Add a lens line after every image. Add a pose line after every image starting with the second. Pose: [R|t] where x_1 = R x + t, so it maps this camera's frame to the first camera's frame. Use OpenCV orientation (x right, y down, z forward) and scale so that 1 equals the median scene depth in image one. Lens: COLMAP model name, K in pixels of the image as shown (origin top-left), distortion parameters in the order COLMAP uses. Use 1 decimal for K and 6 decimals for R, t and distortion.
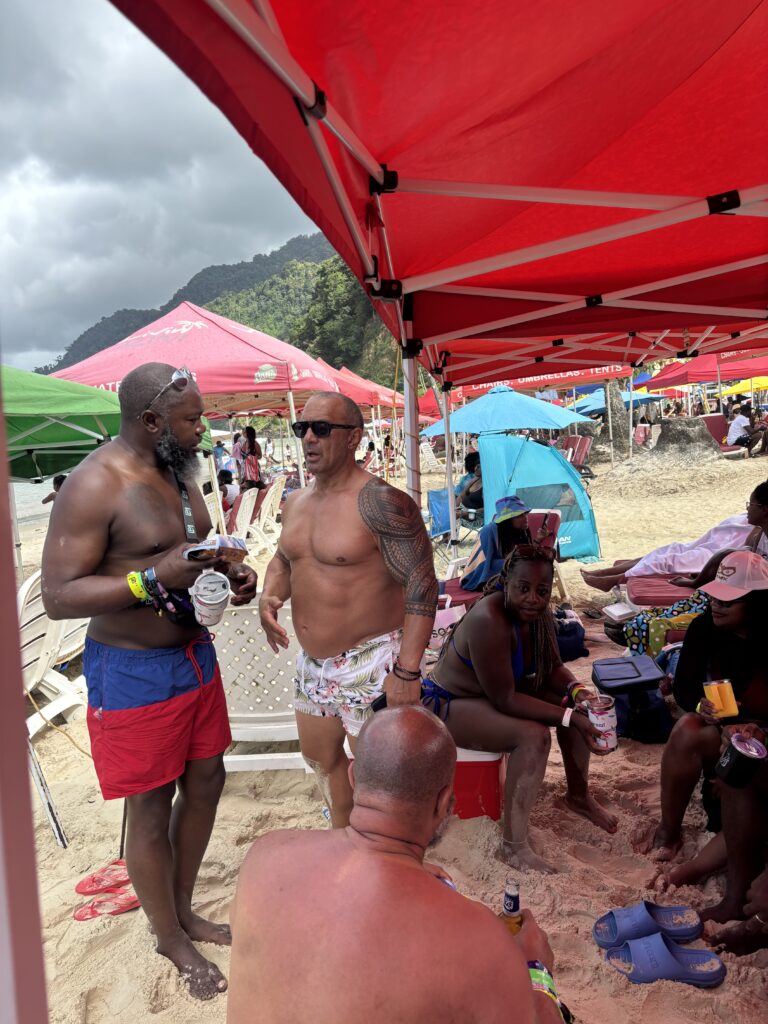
lens RADIAL K [[779.1, 0, 384.0], [0, 779.1, 512.0], [0, 0, 1]] dist [0.029863, -0.045838]
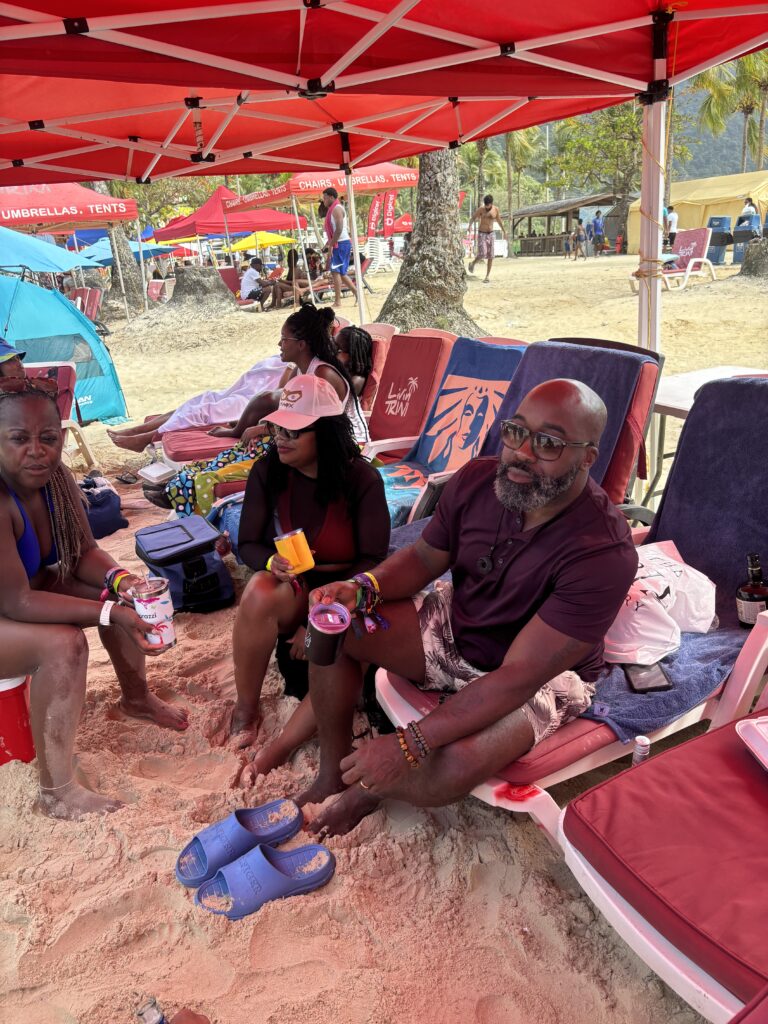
lens RADIAL K [[774.4, 0, 384.0], [0, 774.4, 512.0], [0, 0, 1]] dist [0.030287, -0.002186]
pose [[0.828318, -0.148793, 0.540139, 0.040167], [0.055391, 0.981115, 0.185326, 0.029227], [-0.557514, -0.123590, 0.820916, 0.163216]]
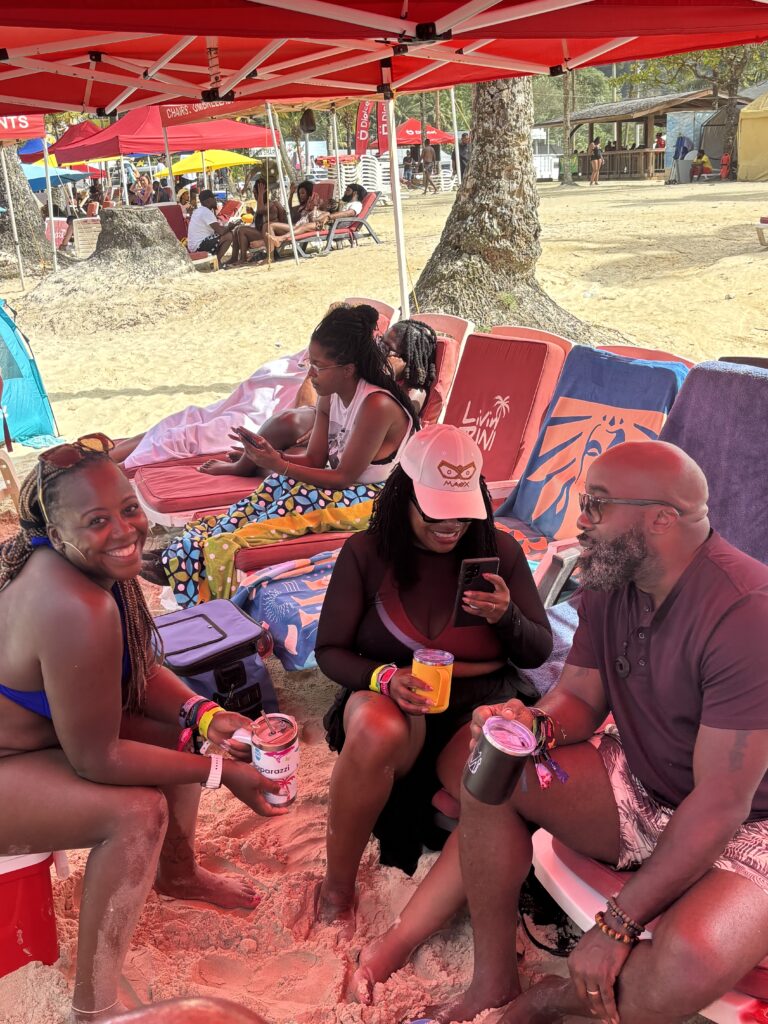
lens RADIAL K [[1144.6, 0, 384.0], [0, 1144.6, 512.0], [0, 0, 1]] dist [0.112930, -0.243425]
pose [[0.821265, -0.130687, 0.555379, -0.051984], [0.053358, 0.986740, 0.153288, -0.017018], [-0.568047, -0.096256, 0.817348, 0.175768]]
